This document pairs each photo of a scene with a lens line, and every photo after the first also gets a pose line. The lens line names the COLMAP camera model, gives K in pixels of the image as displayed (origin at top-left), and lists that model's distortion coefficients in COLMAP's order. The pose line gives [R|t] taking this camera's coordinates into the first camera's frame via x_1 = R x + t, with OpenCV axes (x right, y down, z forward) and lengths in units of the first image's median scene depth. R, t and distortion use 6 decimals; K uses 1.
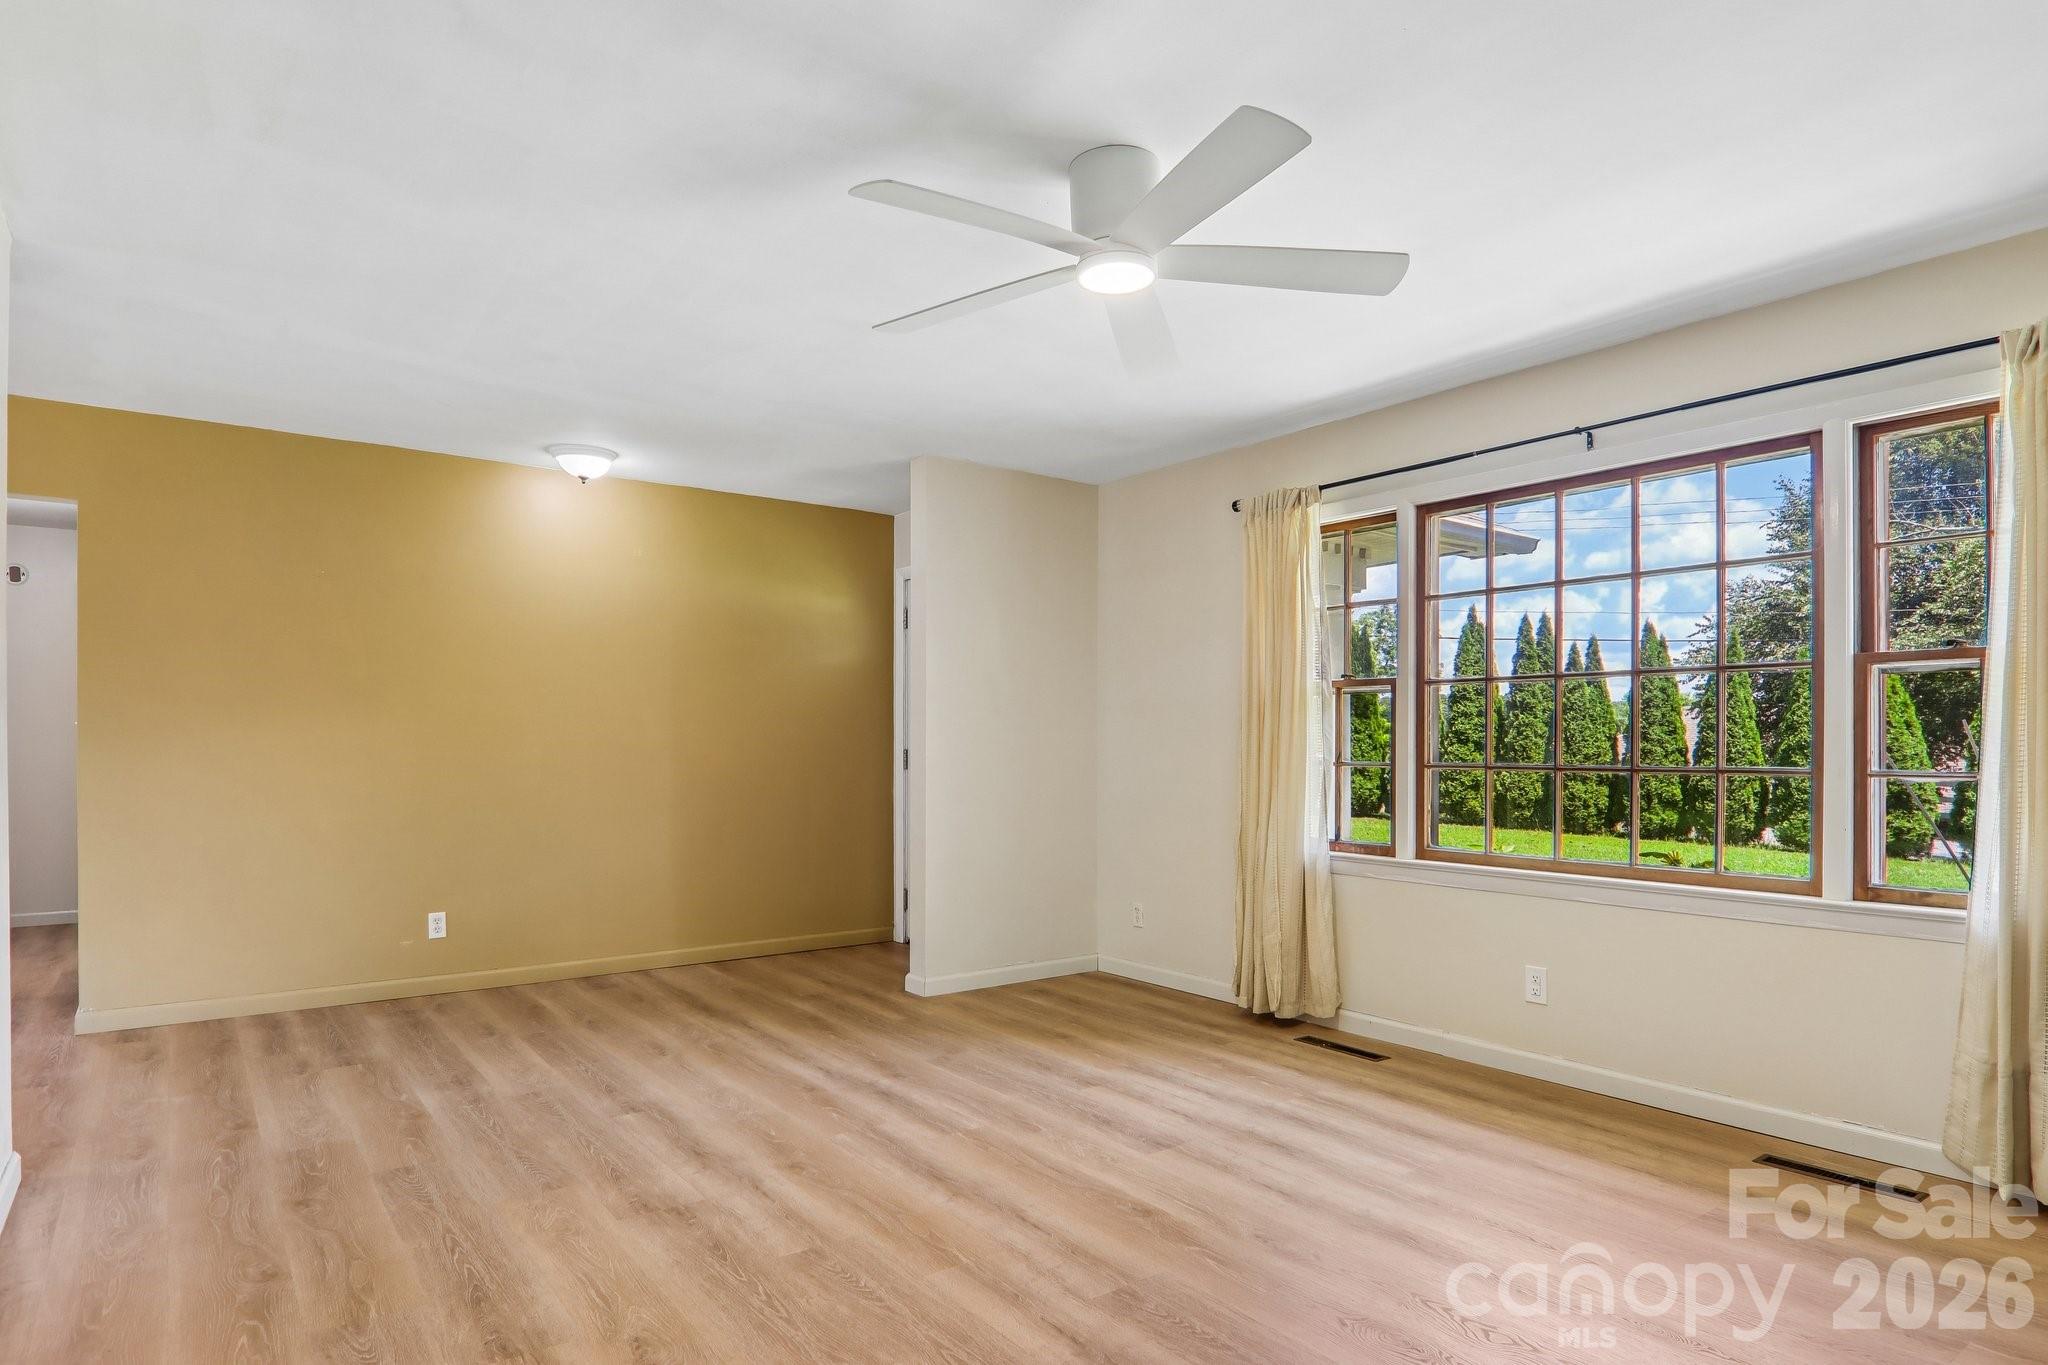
lens RADIAL K [[1150.7, 0, 1018.5], [0, 1150.7, 742.5], [0, 0, 1]] dist [0.001006, -0.020669]
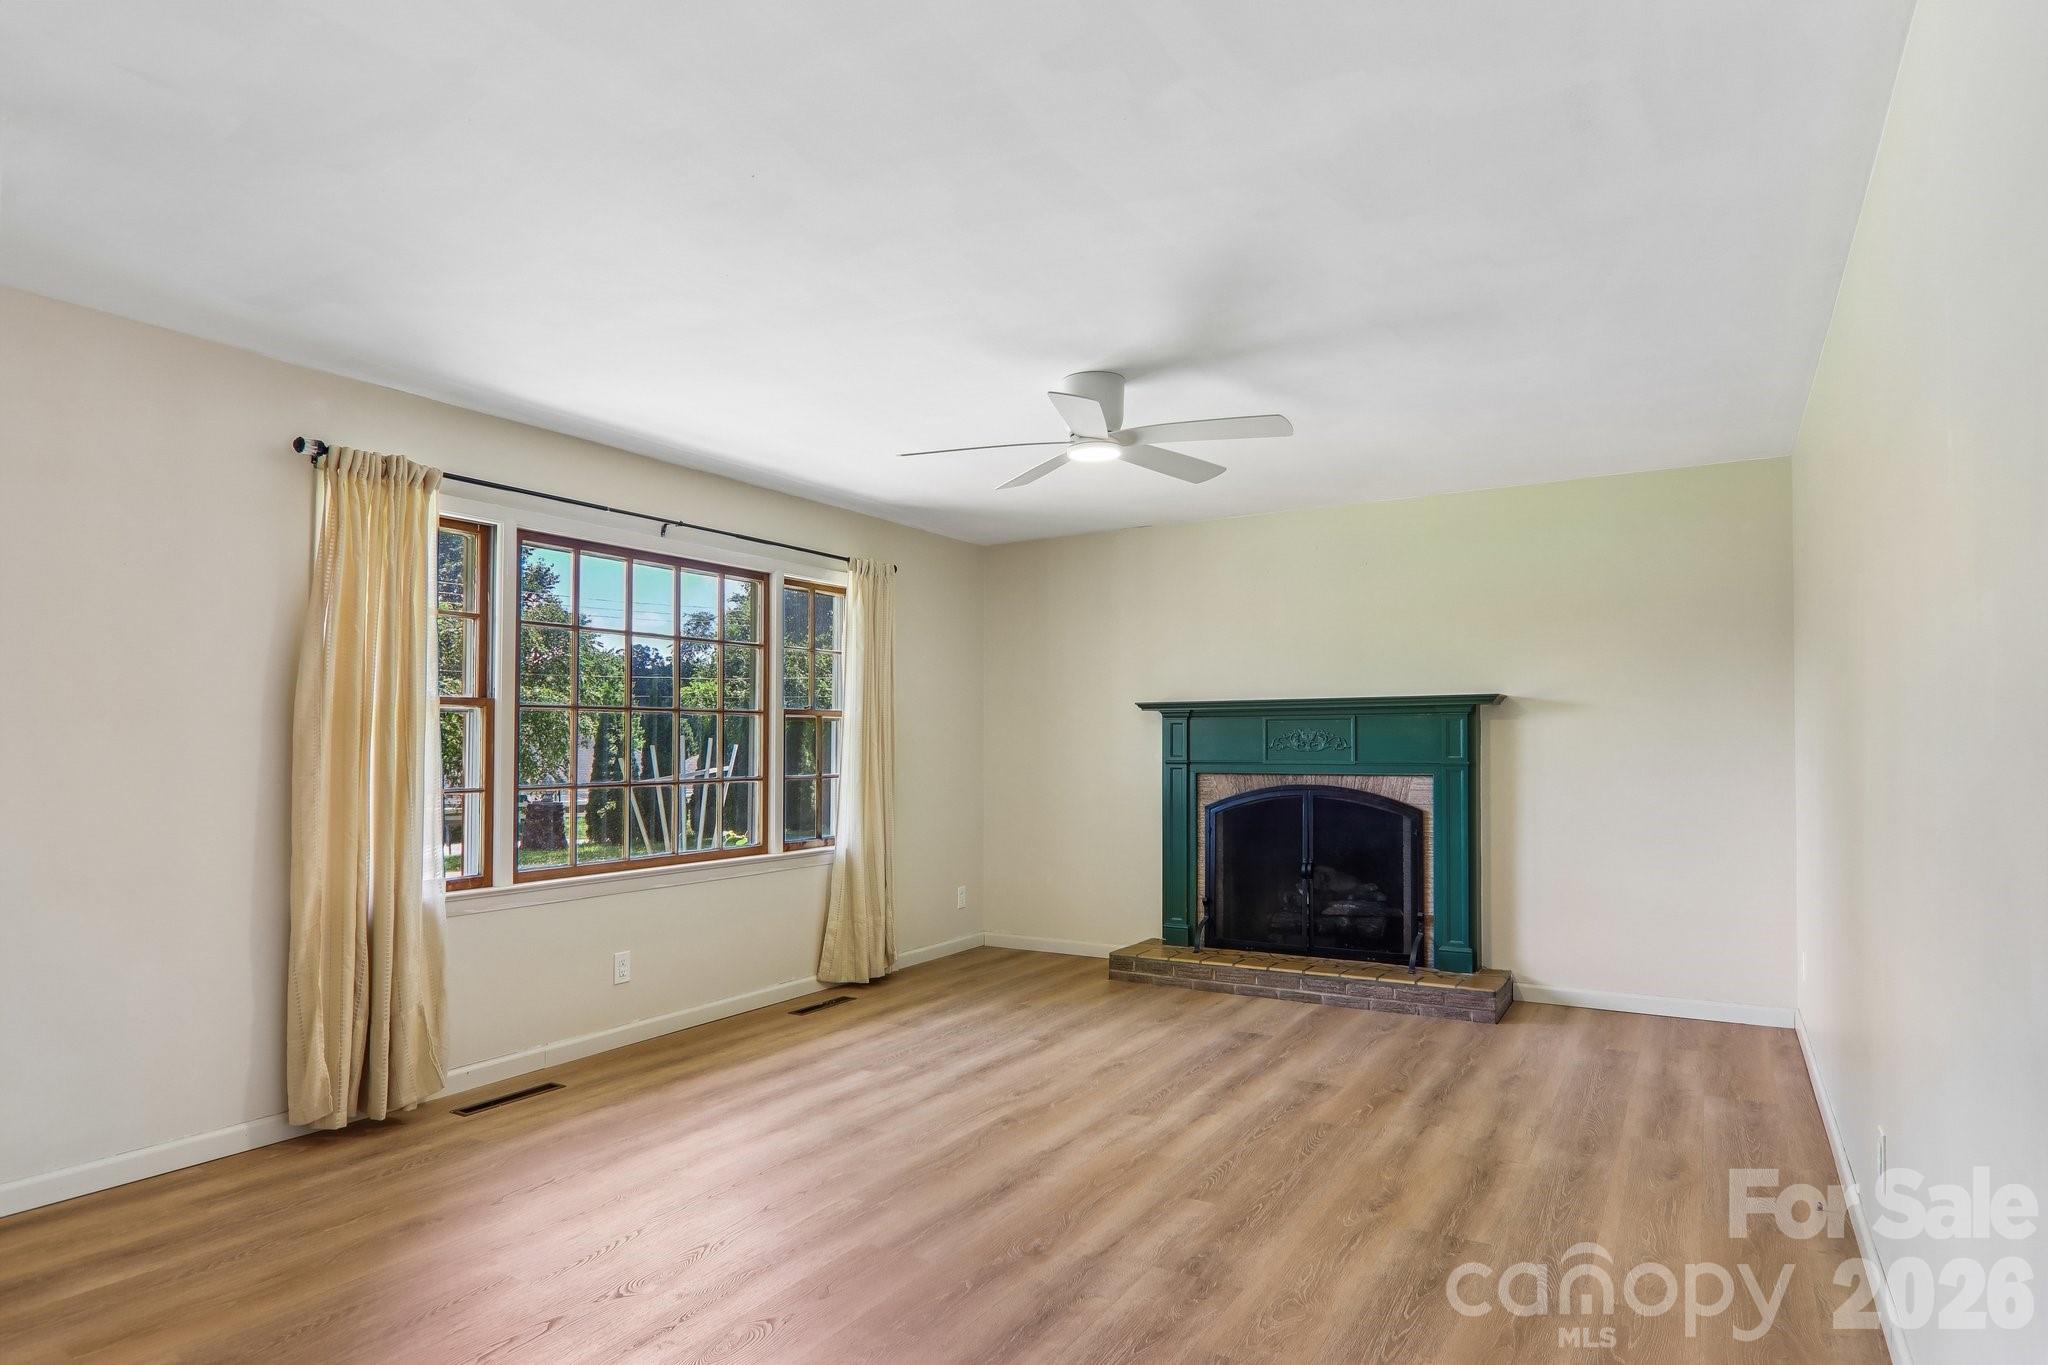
lens RADIAL K [[1137.3, 0, 1030.9], [0, 1137.3, 705.6], [0, 0, 1]] dist [0.001760, -0.021164]
pose [[-0.389712, 0.032597, 0.920360, -0.974763], [0.006062, 0.999443, -0.032831, -0.022546], [-0.920917, -0.007215, -0.389692, 1.296692]]
